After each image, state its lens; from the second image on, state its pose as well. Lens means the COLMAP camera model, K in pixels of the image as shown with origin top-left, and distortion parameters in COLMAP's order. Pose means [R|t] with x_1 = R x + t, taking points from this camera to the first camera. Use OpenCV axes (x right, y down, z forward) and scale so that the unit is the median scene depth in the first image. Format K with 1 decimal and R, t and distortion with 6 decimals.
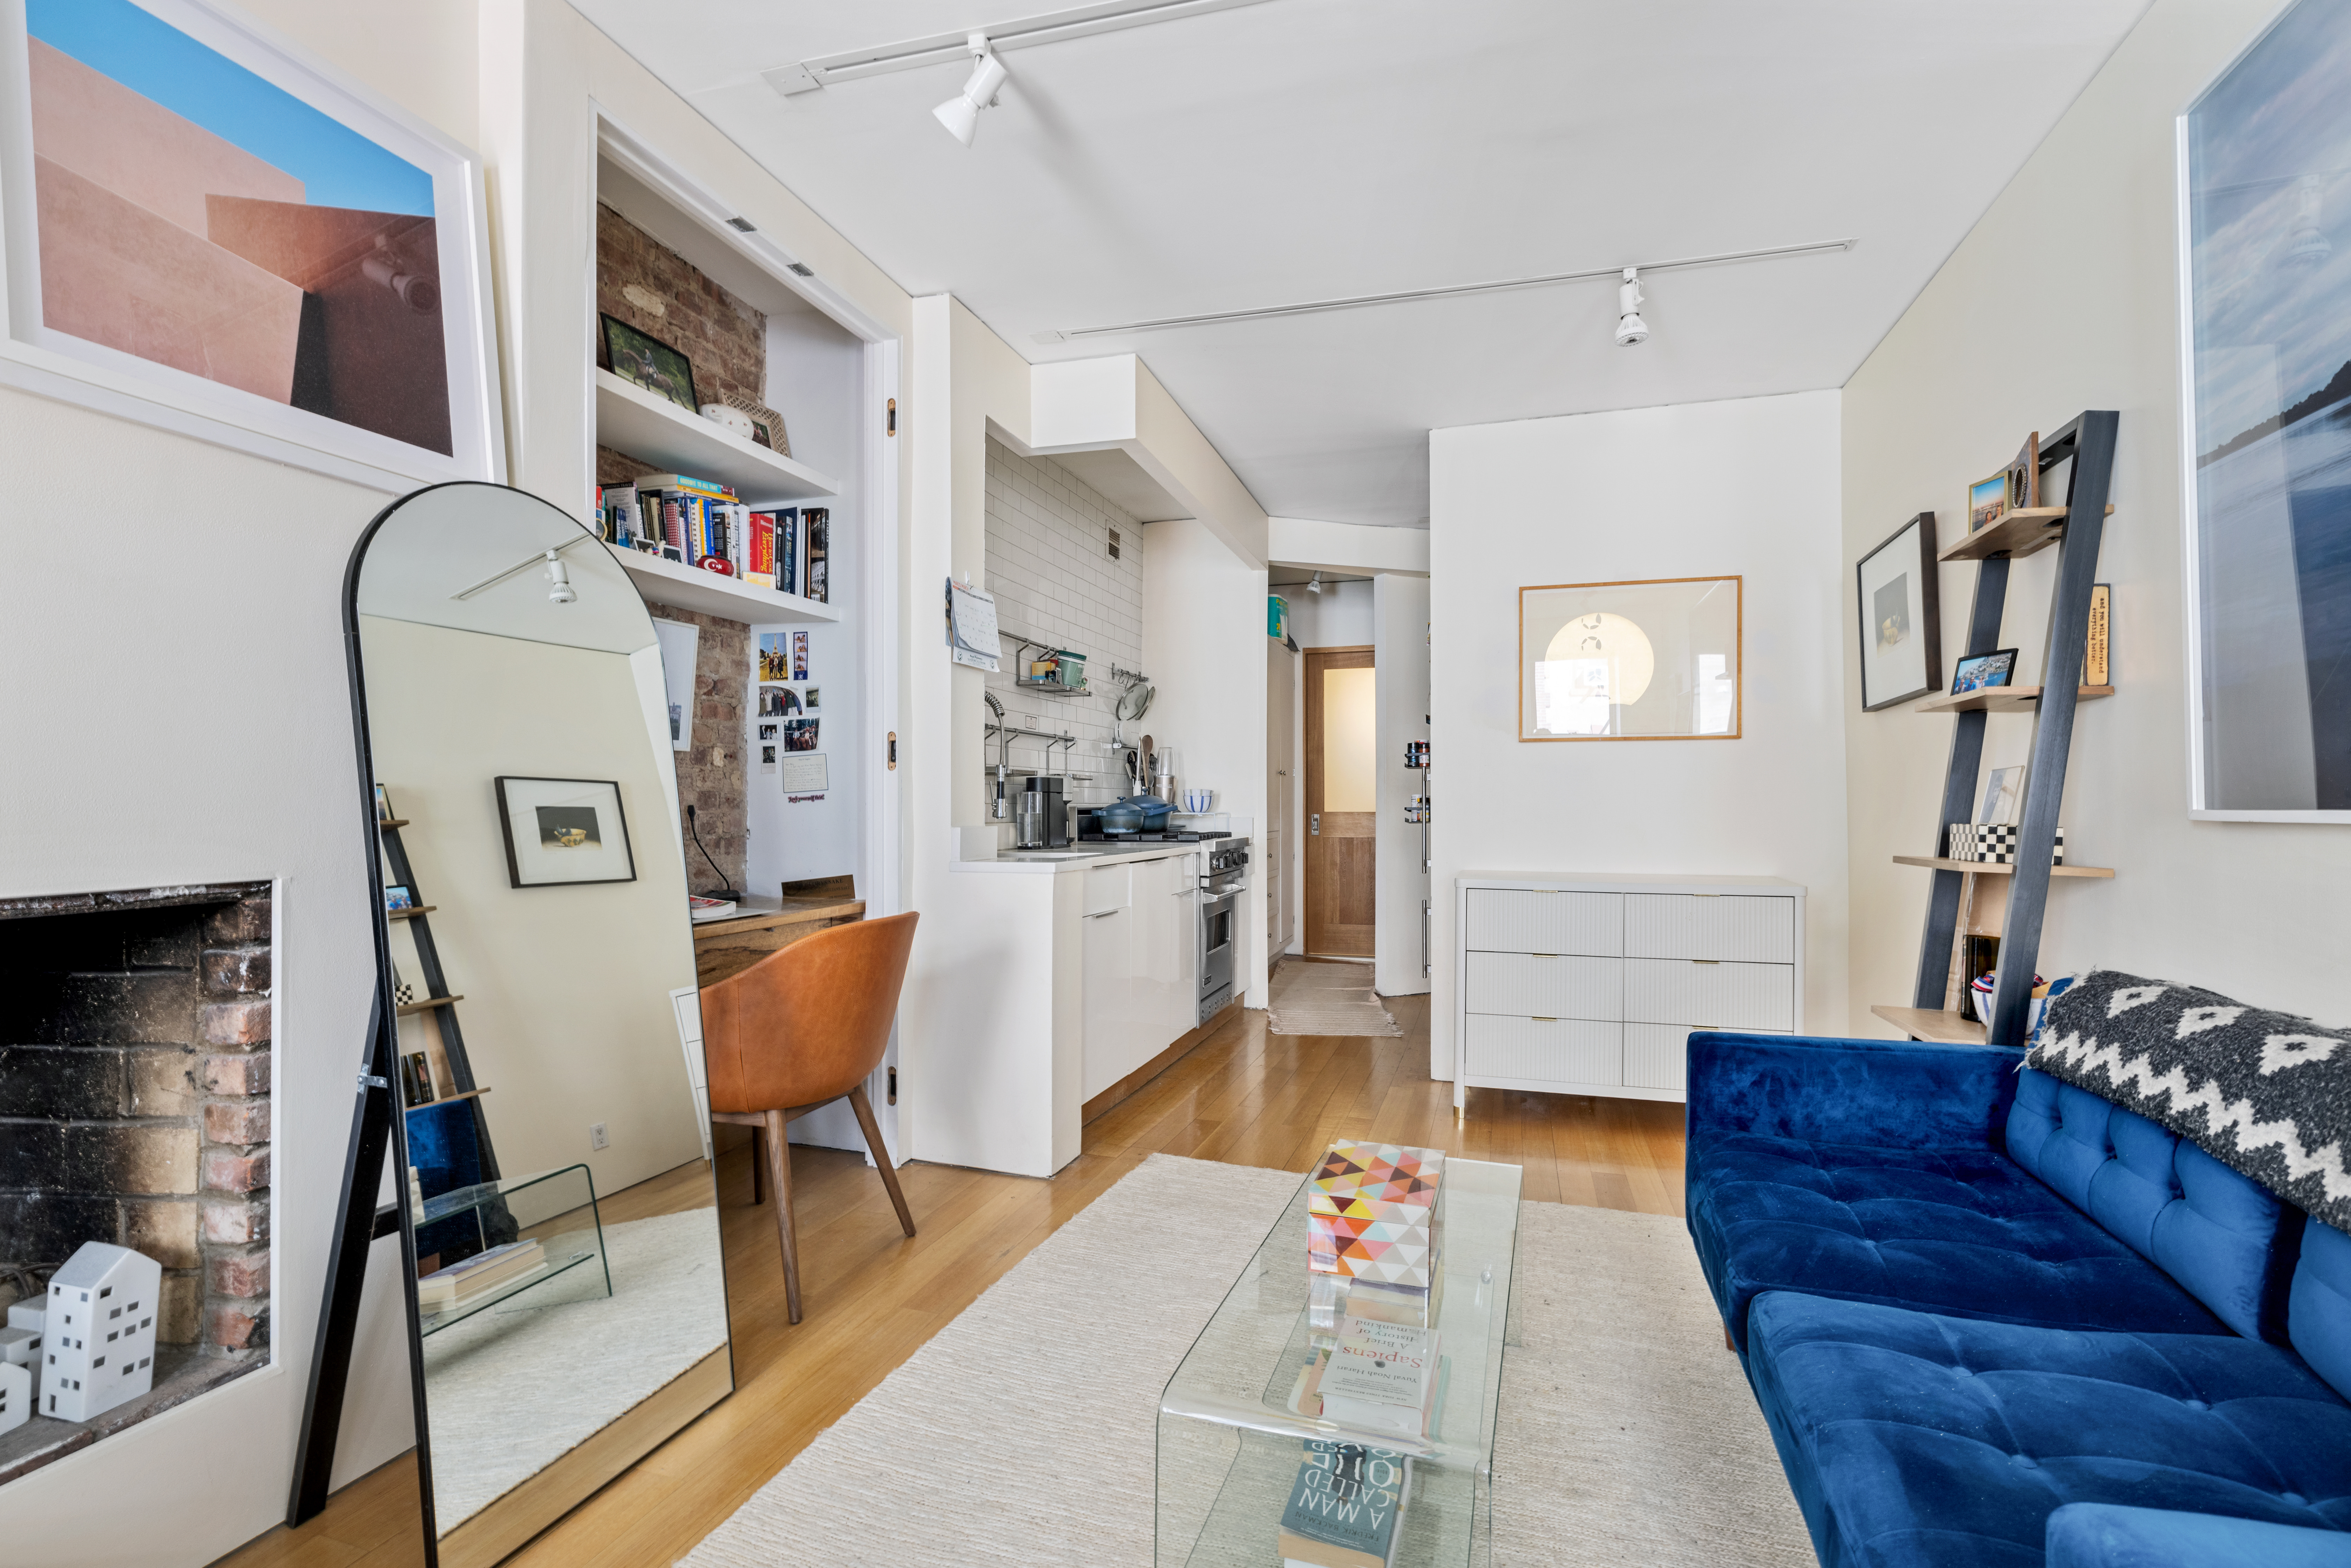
lens RADIAL K [[1177.0, 0, 1179.1], [0, 1177.0, 806.1], [0, 0, 1]] dist [0.004845, 0.000343]
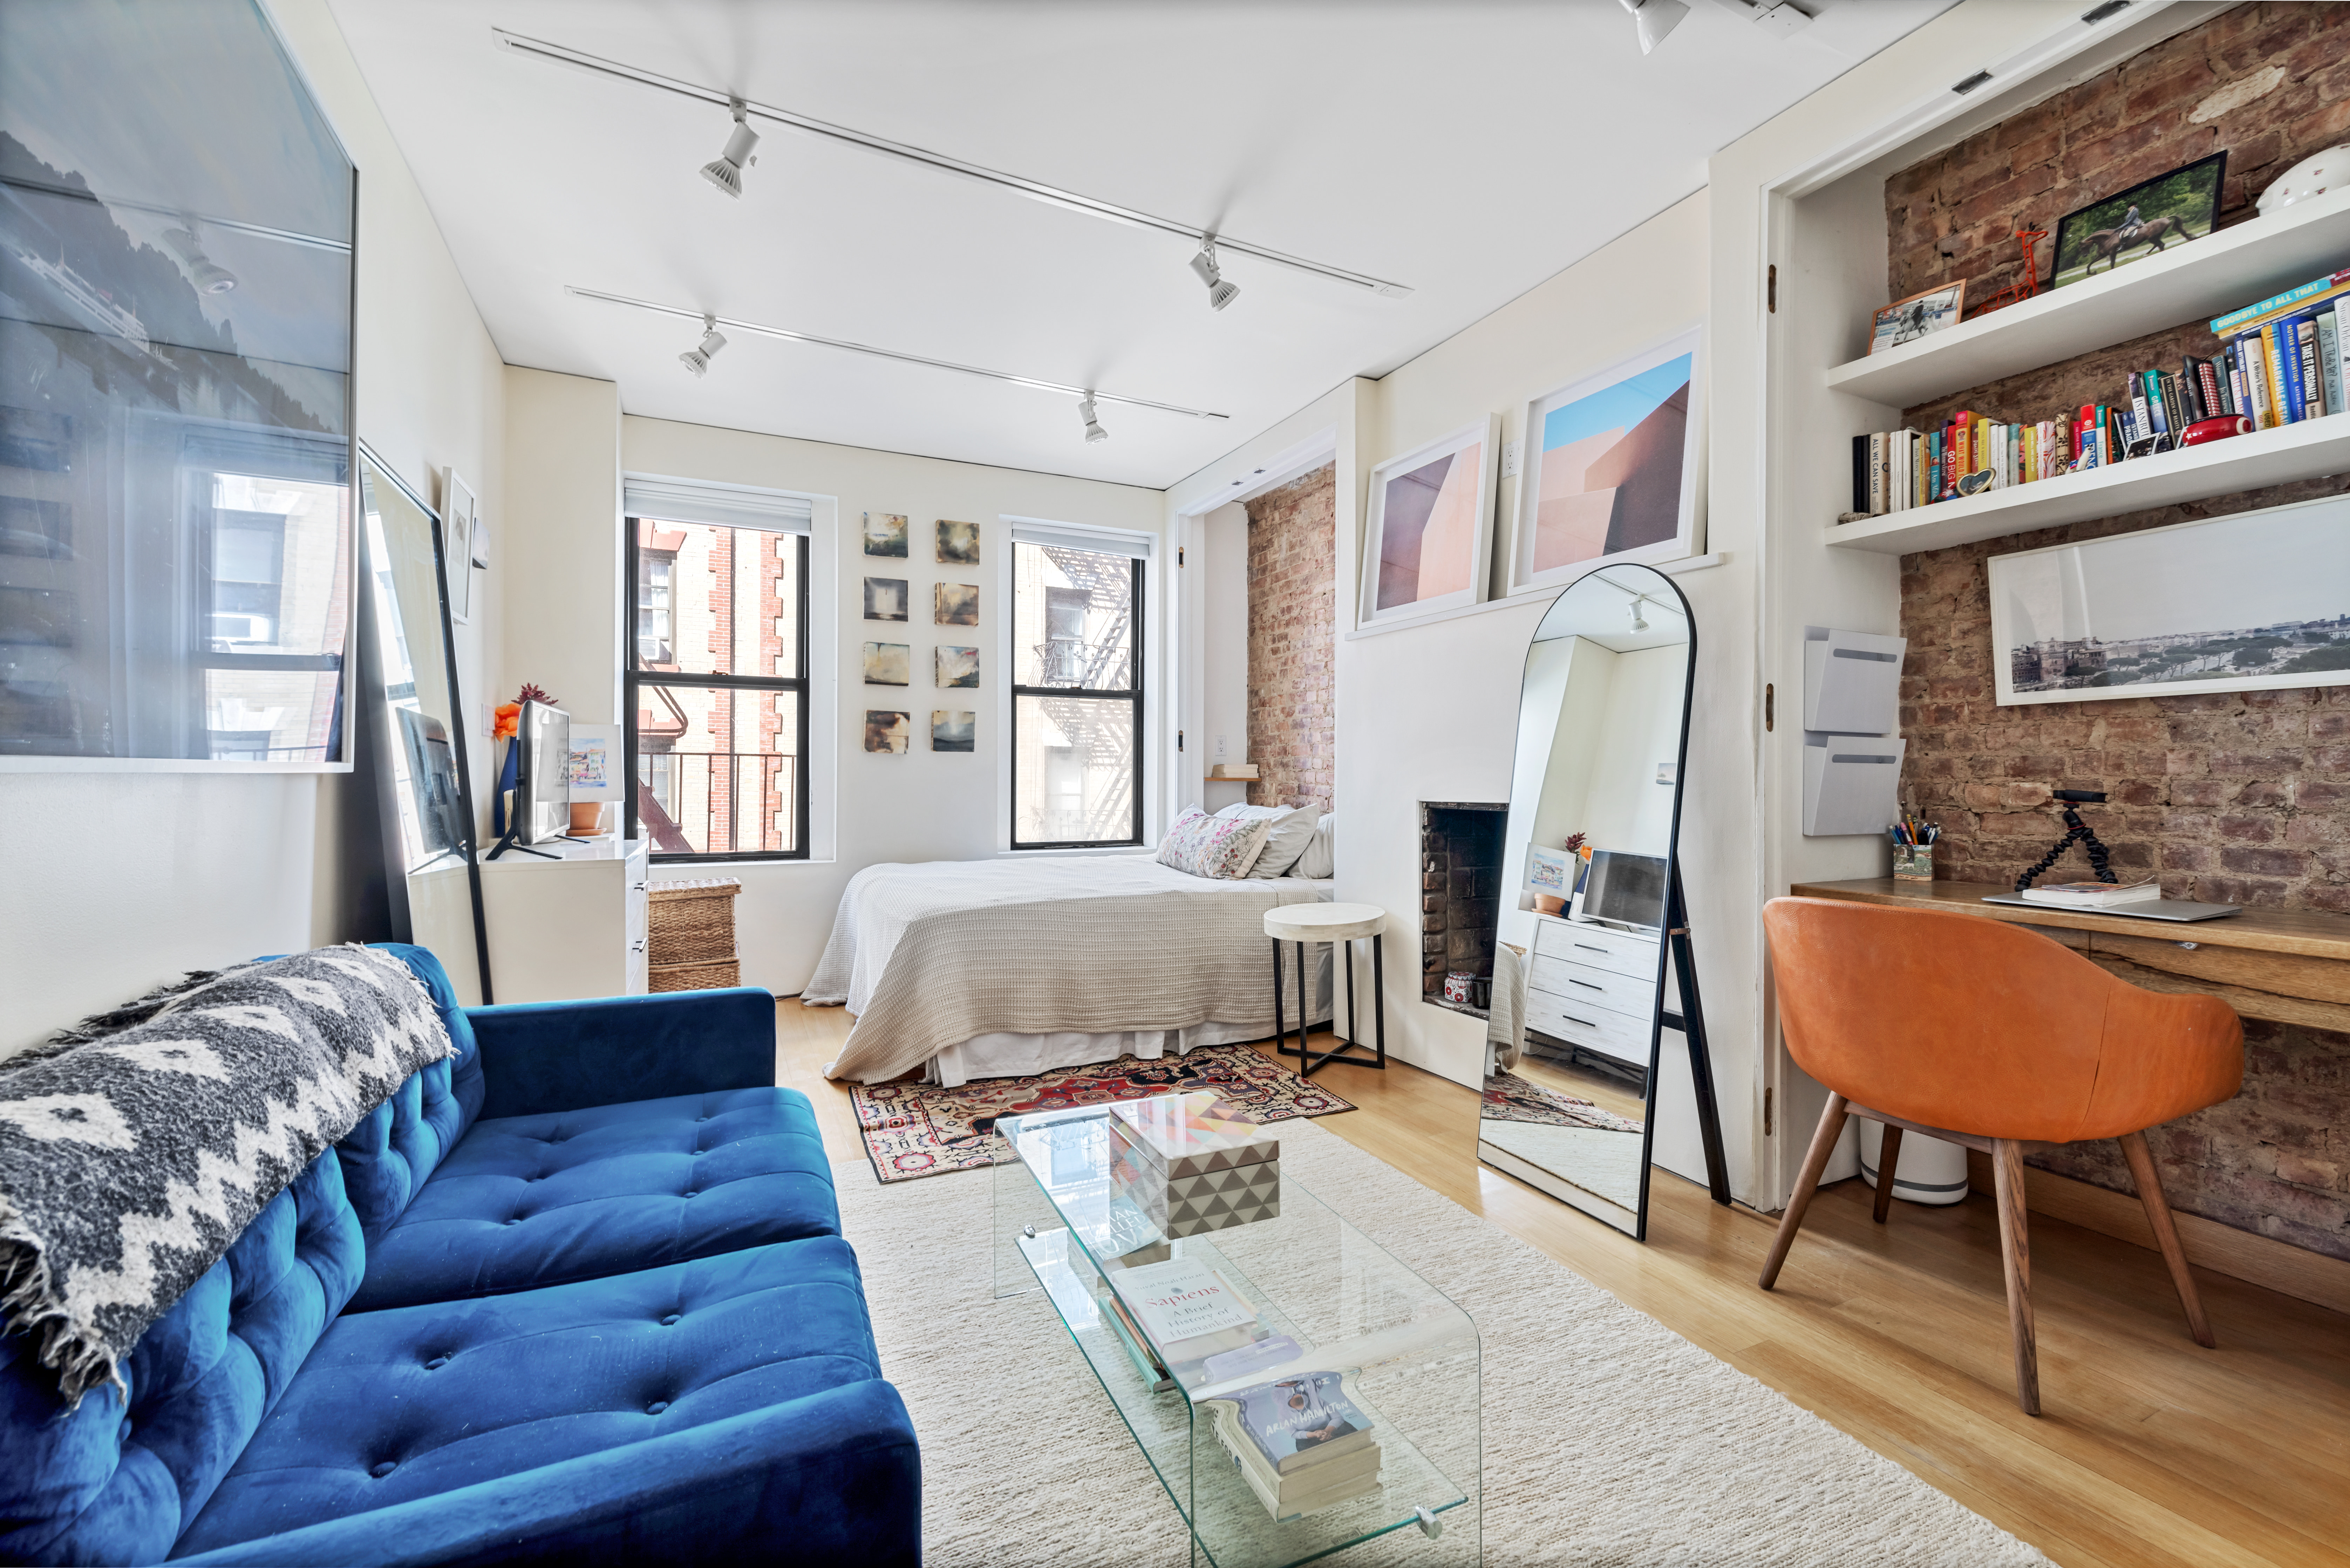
lens RADIAL K [[981.5, 0, 1179.2], [0, 981.5, 772.4], [0, 0, 1]] dist [-0.001021, 0.000174]
pose [[-0.743894, -0.003687, -0.668287, 0.557661], [-0.000265, 0.999986, -0.005222, 0.008626], [0.668297, -0.003708, -0.743885, 1.213846]]
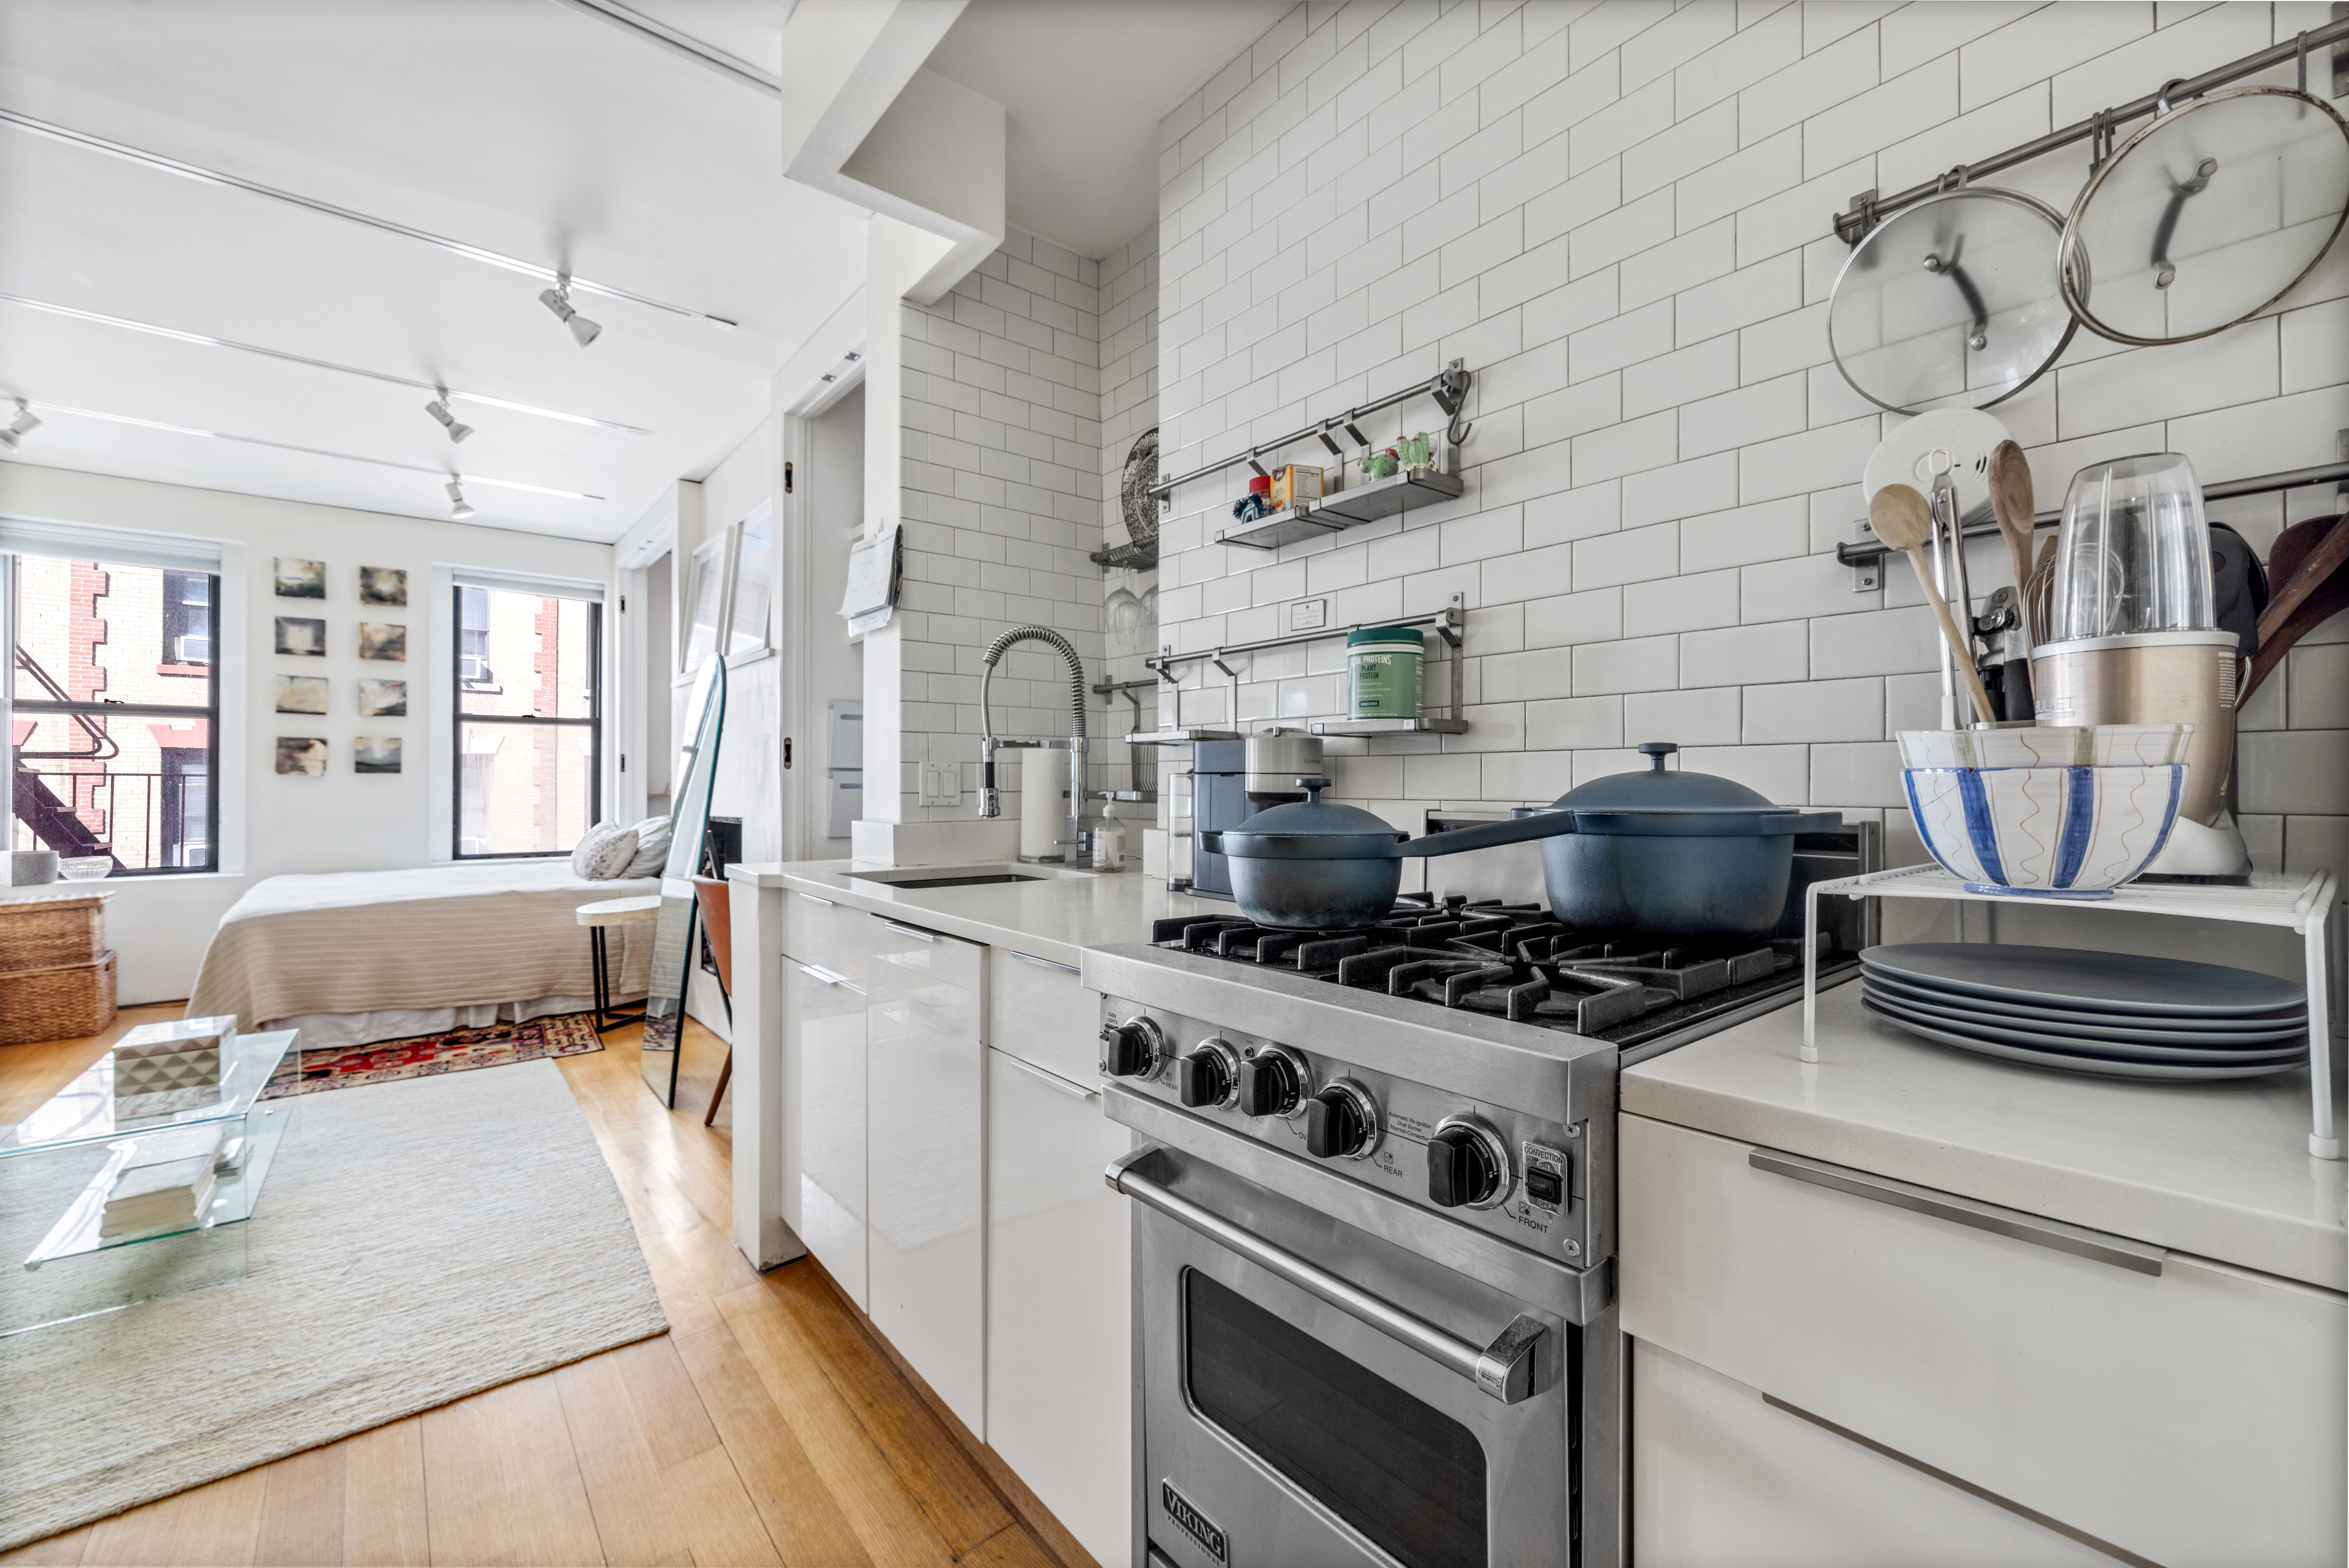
lens RADIAL K [[981.0, 0, 1177.7], [0, 981.0, 775.0], [0, 0, 1]] dist [-0.001021, 0.000174]
pose [[-0.574924, -0.004556, -0.818194, 0.347346], [0.004839, 0.999948, -0.008968, -0.011222], [0.818193, -0.009115, -0.574872, 2.169825]]
